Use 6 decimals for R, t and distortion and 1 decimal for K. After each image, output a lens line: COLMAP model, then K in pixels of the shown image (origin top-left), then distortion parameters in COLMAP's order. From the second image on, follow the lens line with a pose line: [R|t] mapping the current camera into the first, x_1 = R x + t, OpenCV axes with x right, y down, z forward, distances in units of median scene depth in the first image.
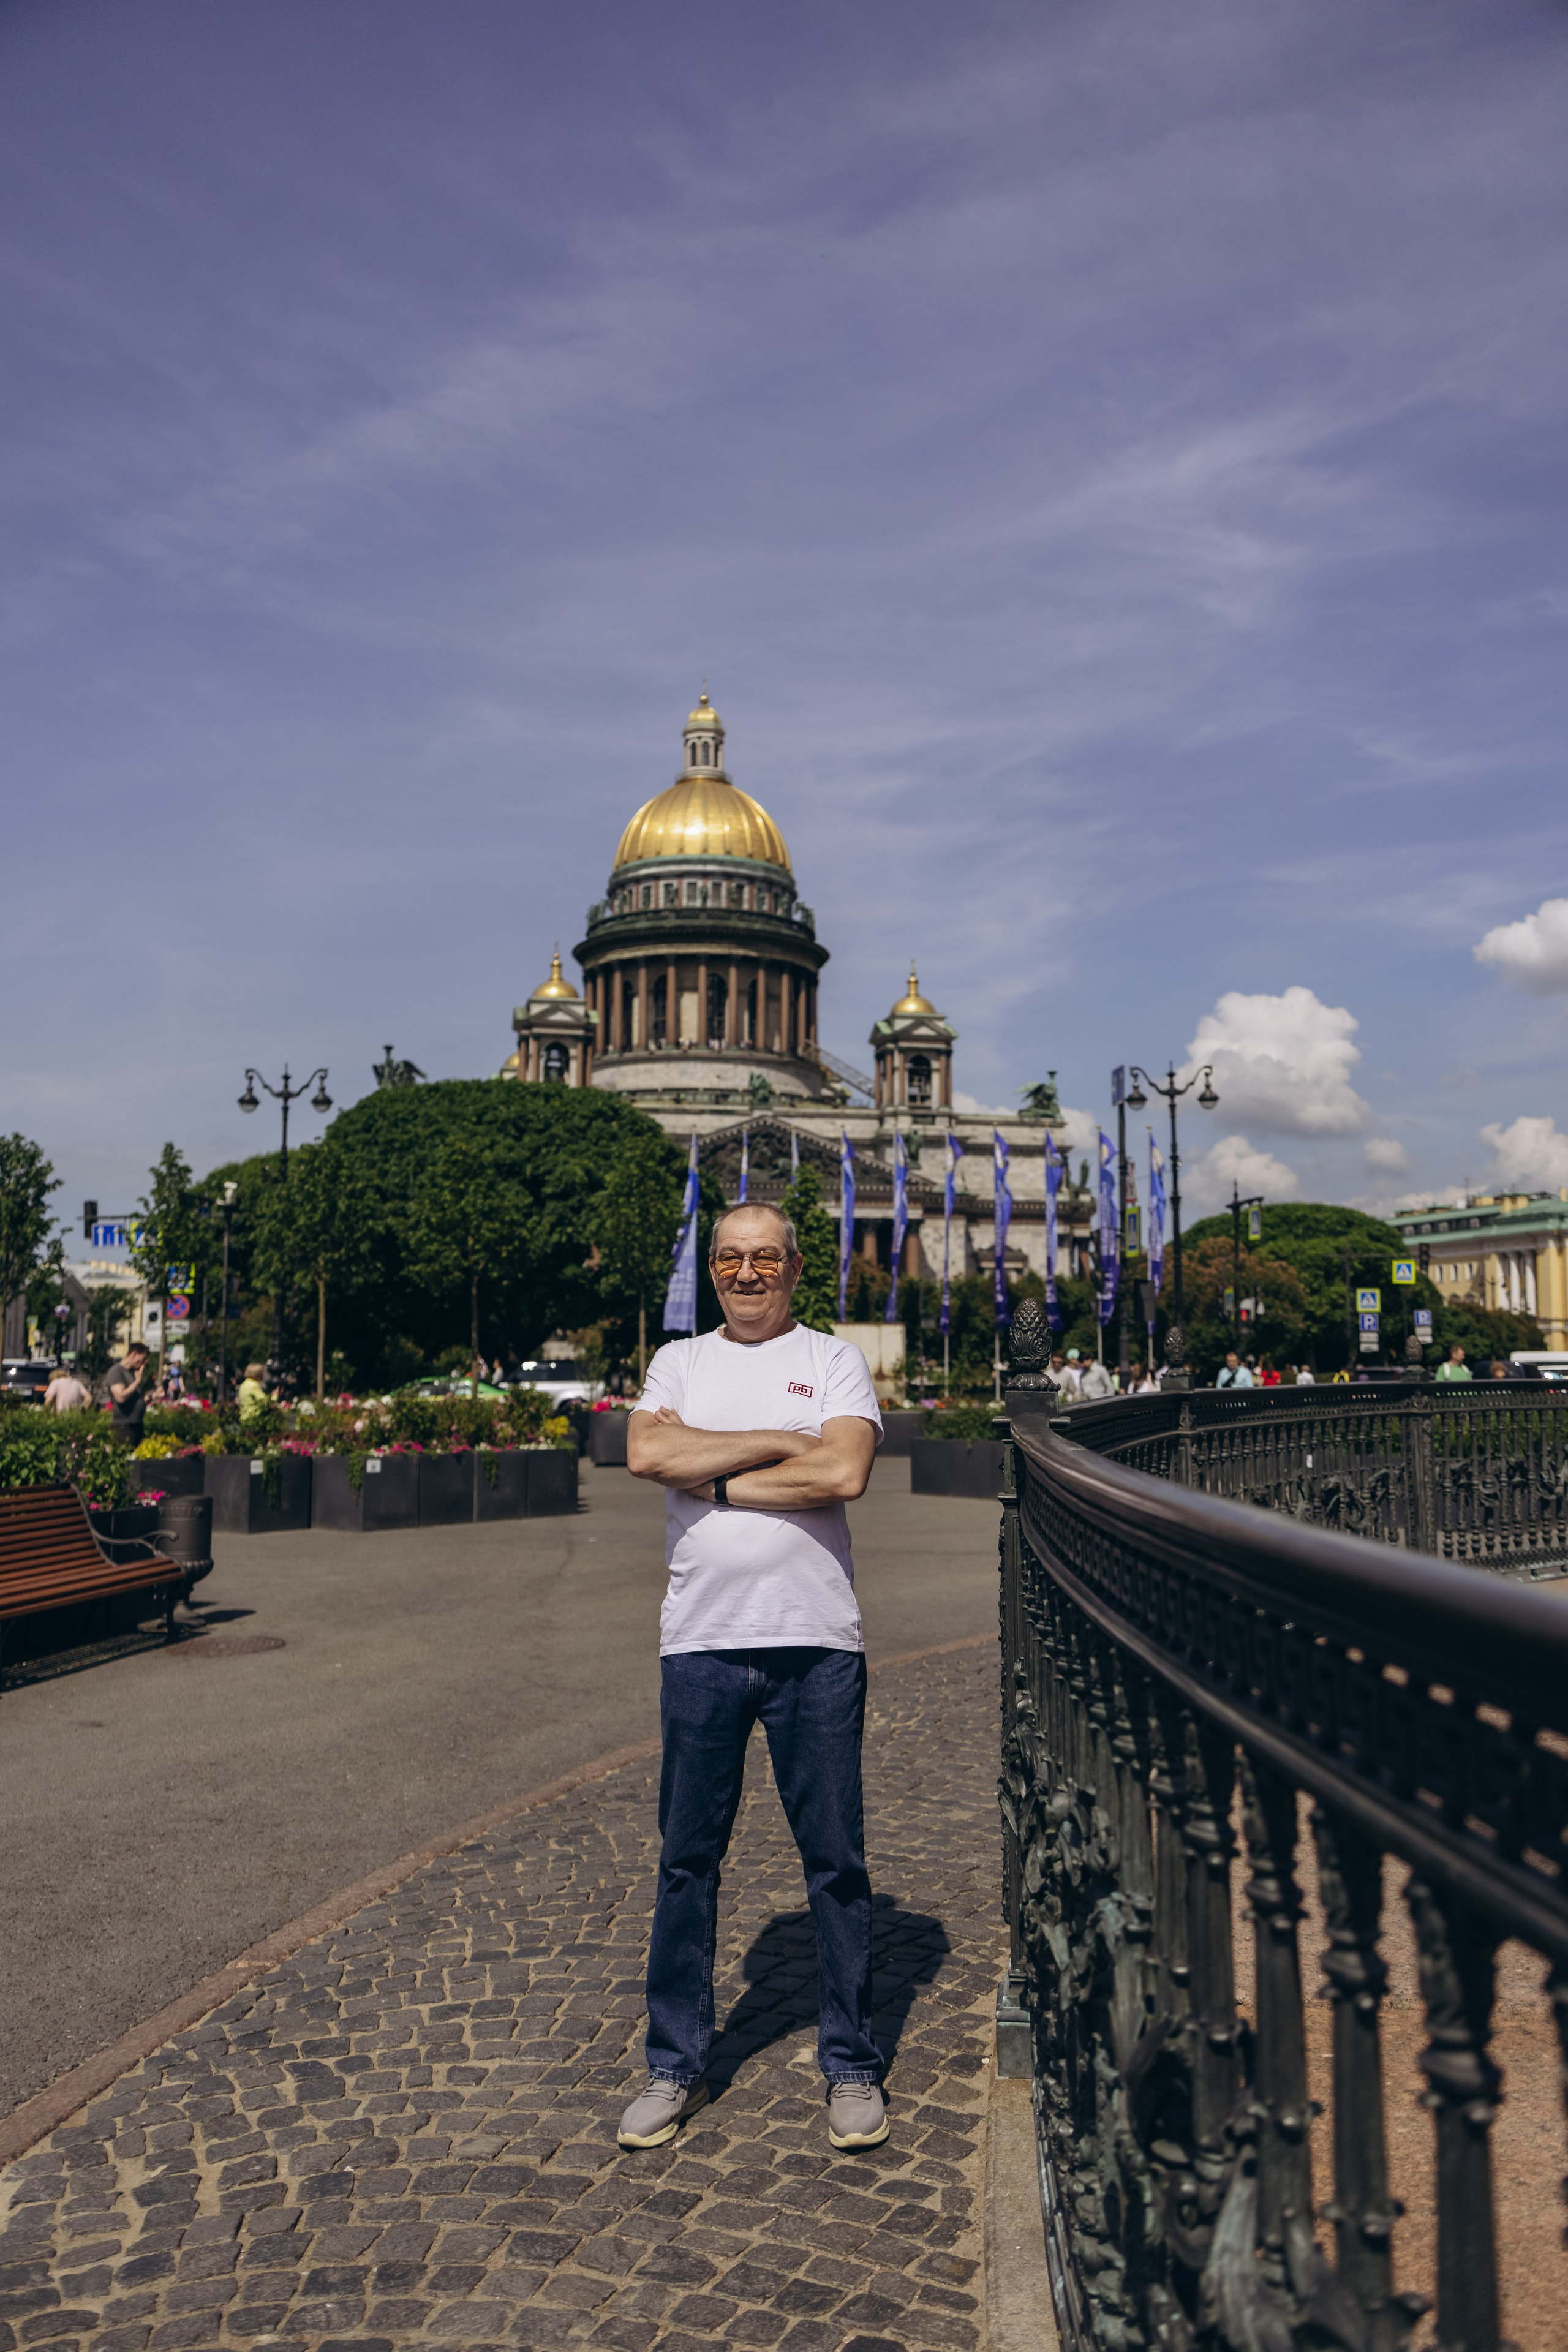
lens RADIAL K [[1867.4, 0, 784.0], [0, 1867.4, 1176.0], [0, 0, 1]] dist [0.048753, -0.052548]
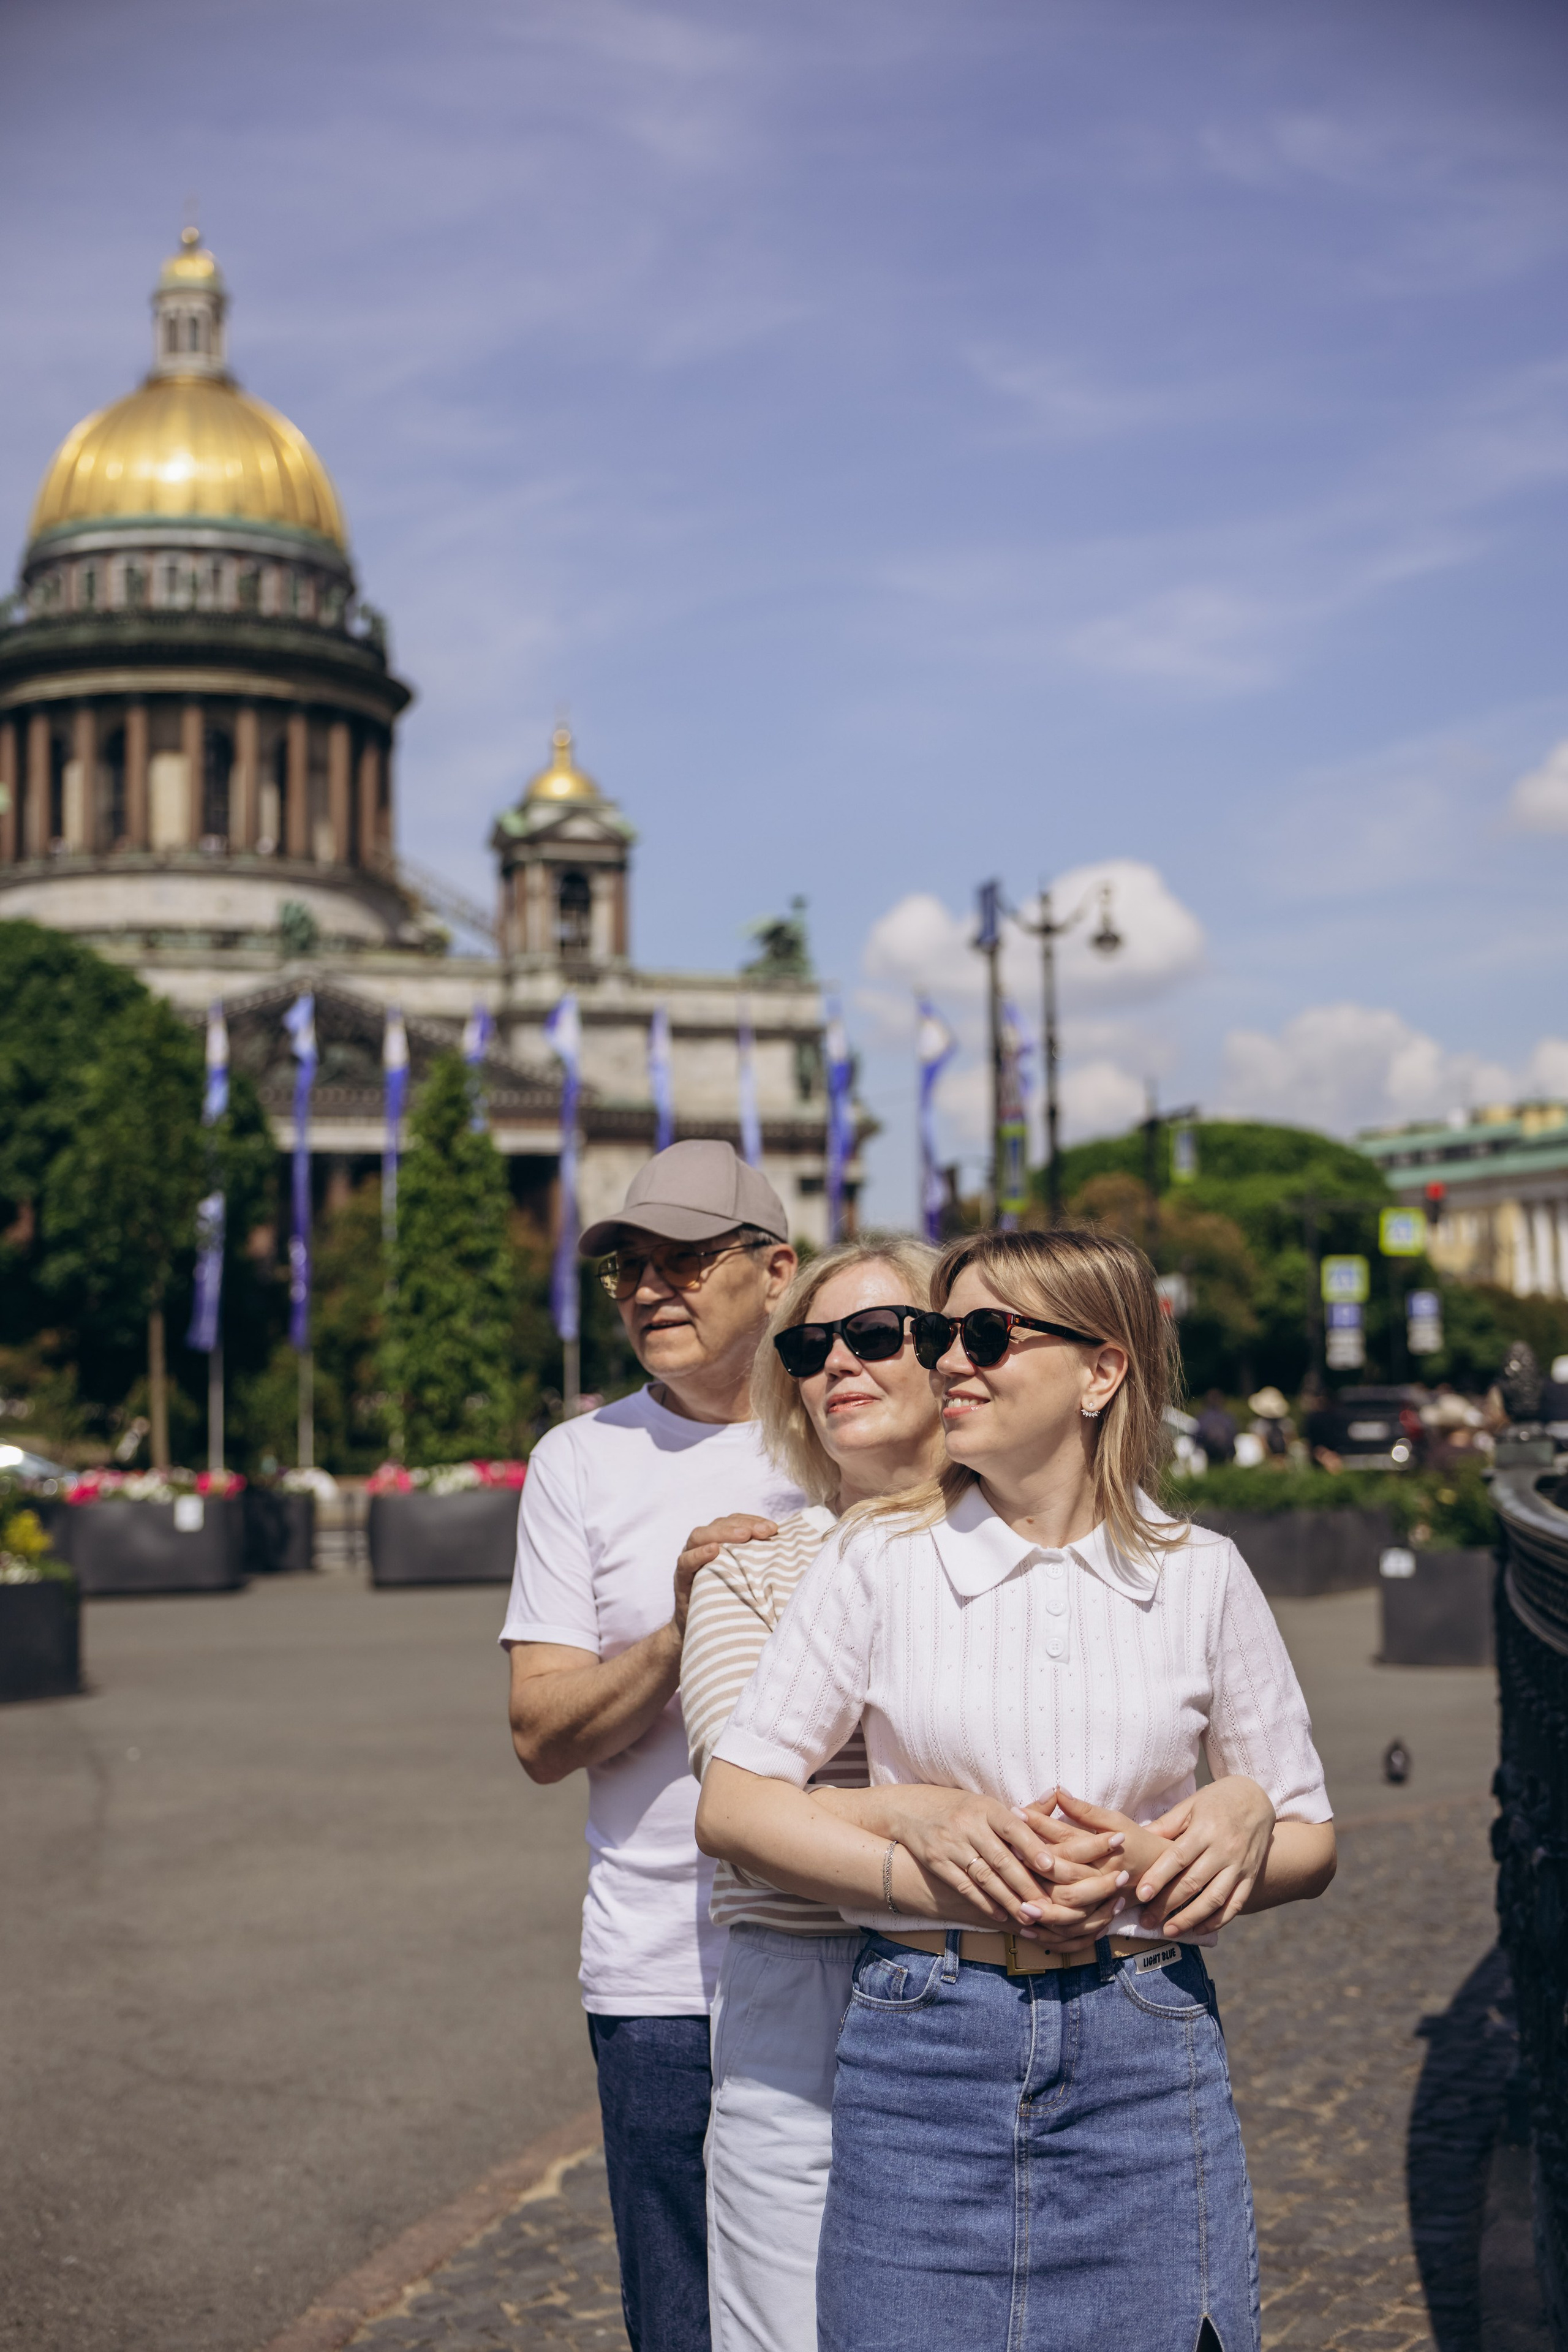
lens RADIAL K [[3187.6, 0, 822.3], [0, 3187.6, 1174.5], [0, 0, 1]] dist [0.010751, 0.005878]
pose [[0.988243, -0.007758, 0.152692, -0.003716], [0.003158, 0.999535, 0.030343, 0.000352], [-0.152856, -0.029504, 0.987808, 0.006406]]
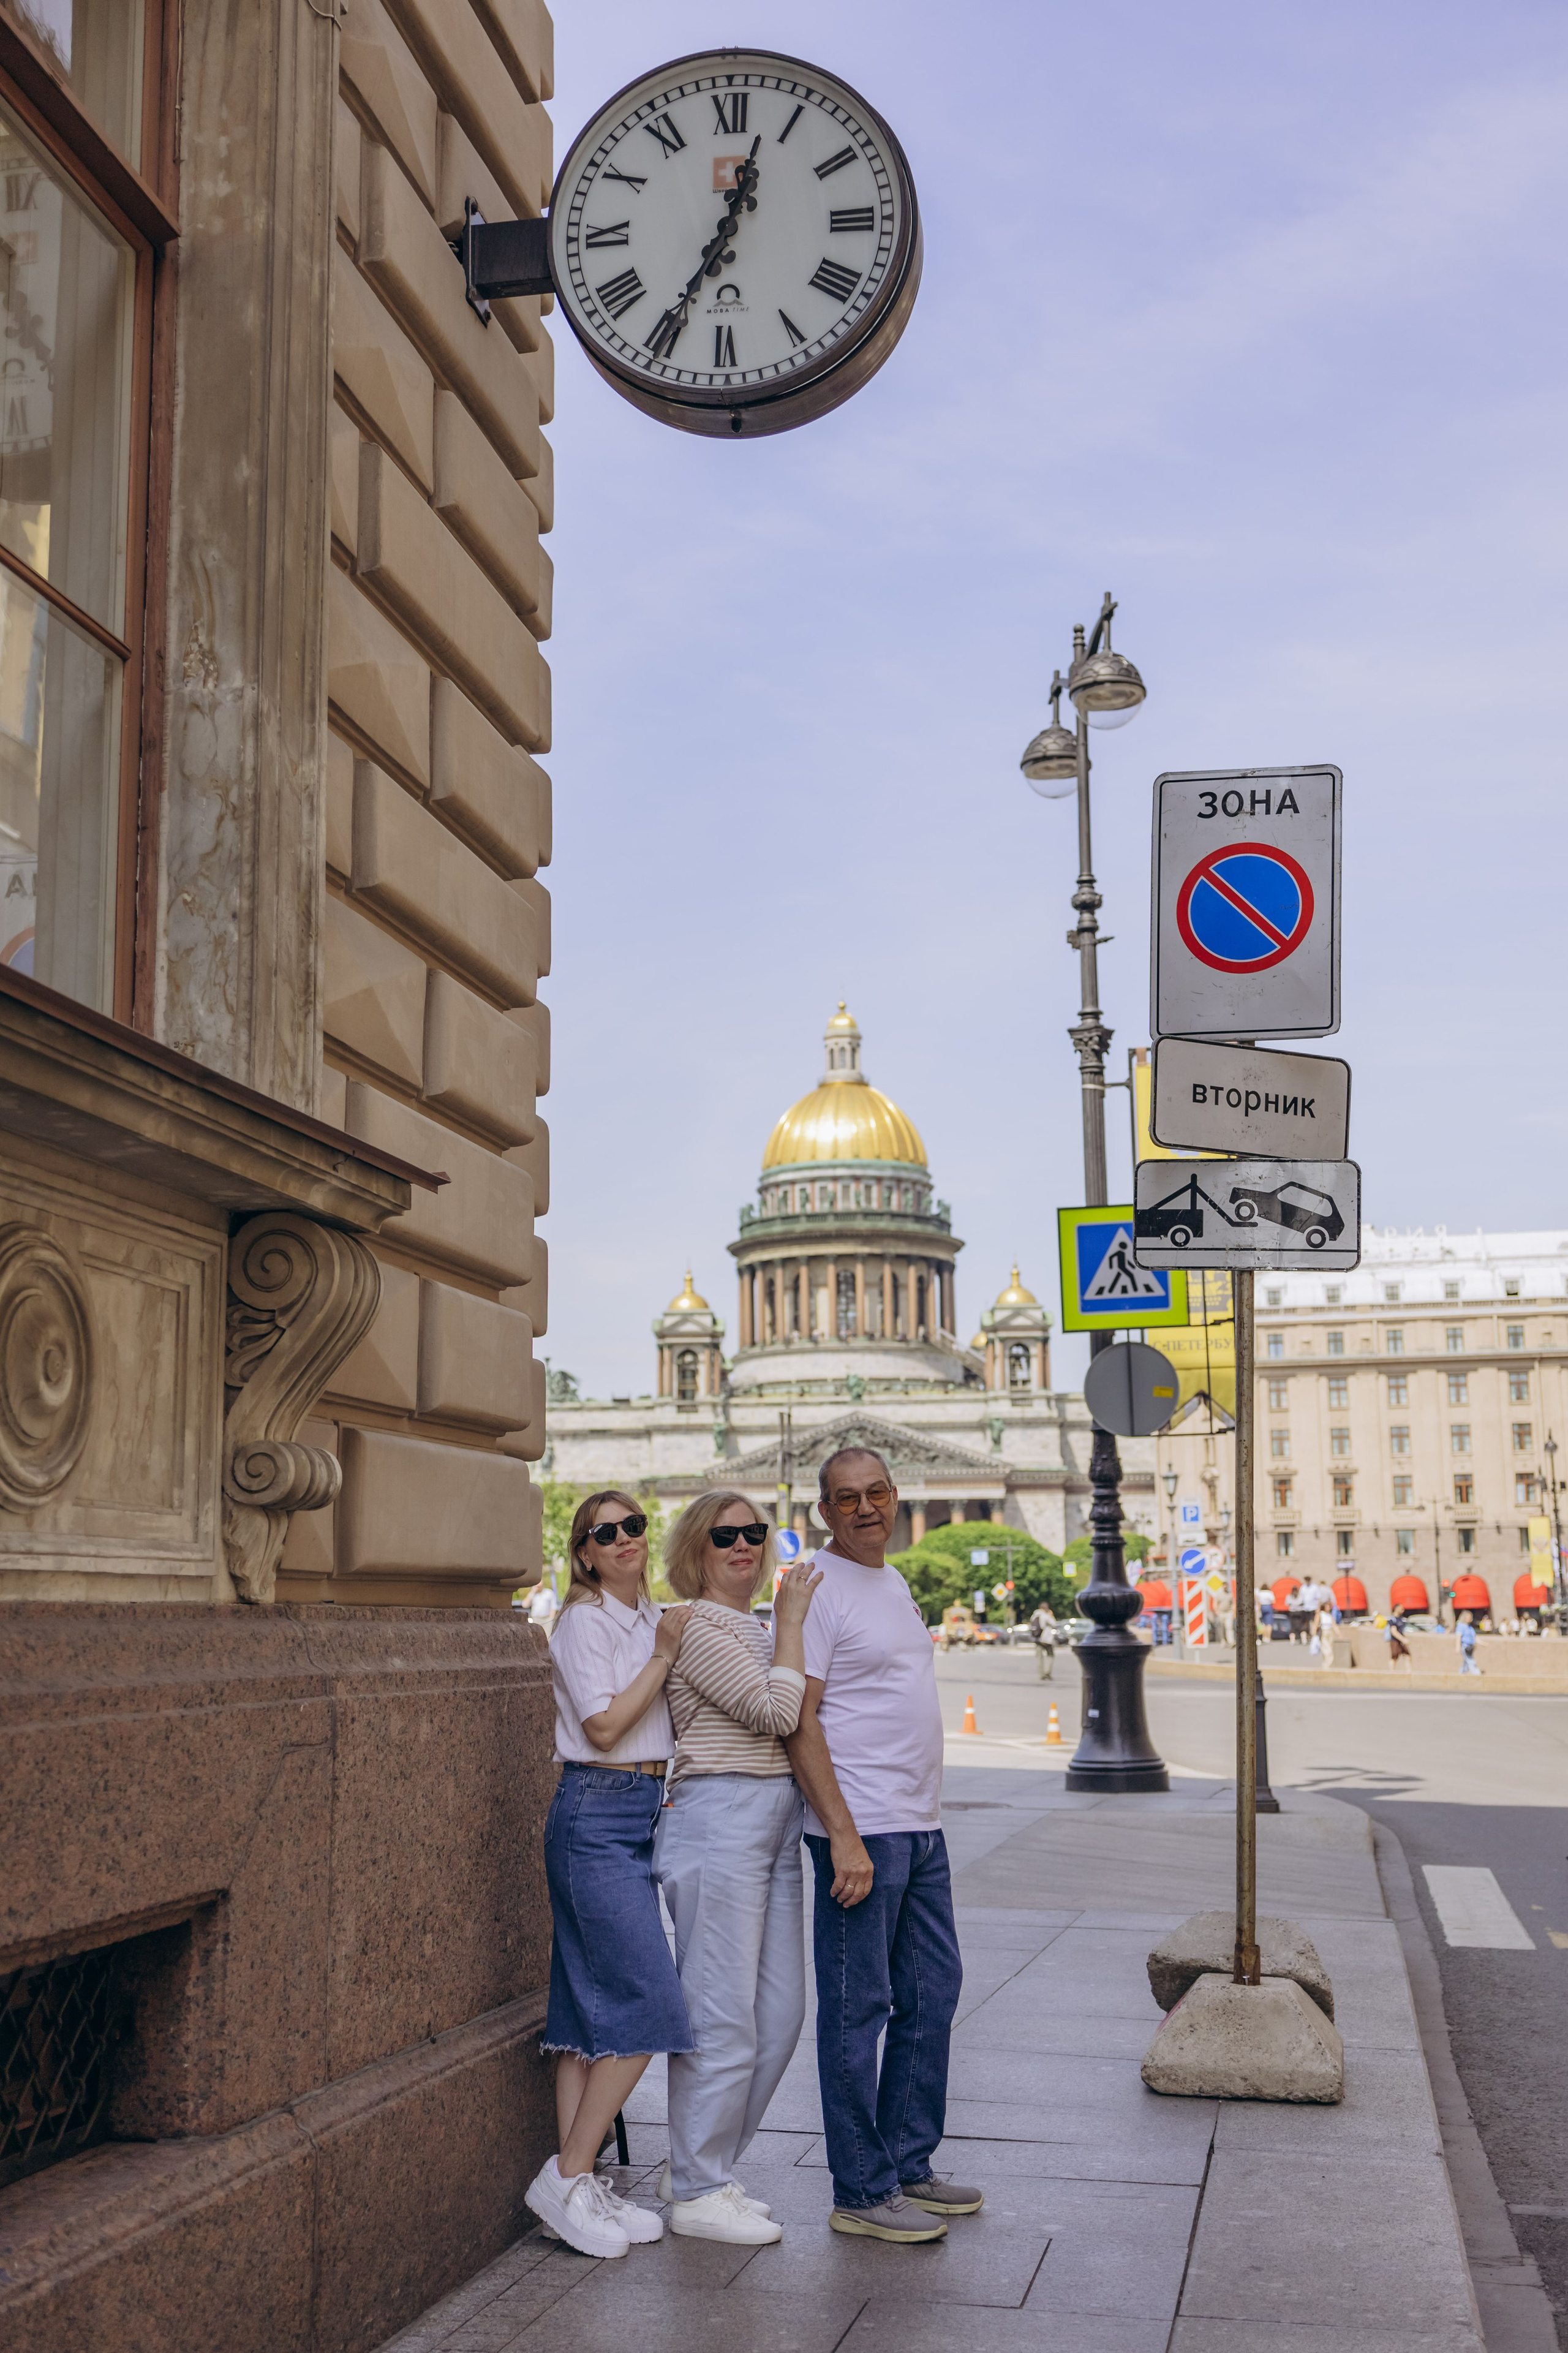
lens RADIAL K [[2829.3, 0, 847.2], [0, 2829.3, 1176.8], [0, 0, 1]] dist [0.103887, 0.000572]
pose [[0.980815, -0.051243, -0.188085, 0.322818], [0.039787, 0.997144, -0.064194, -0.065599], [0.190838, 0.055479, 0.980053, -0.722864]]
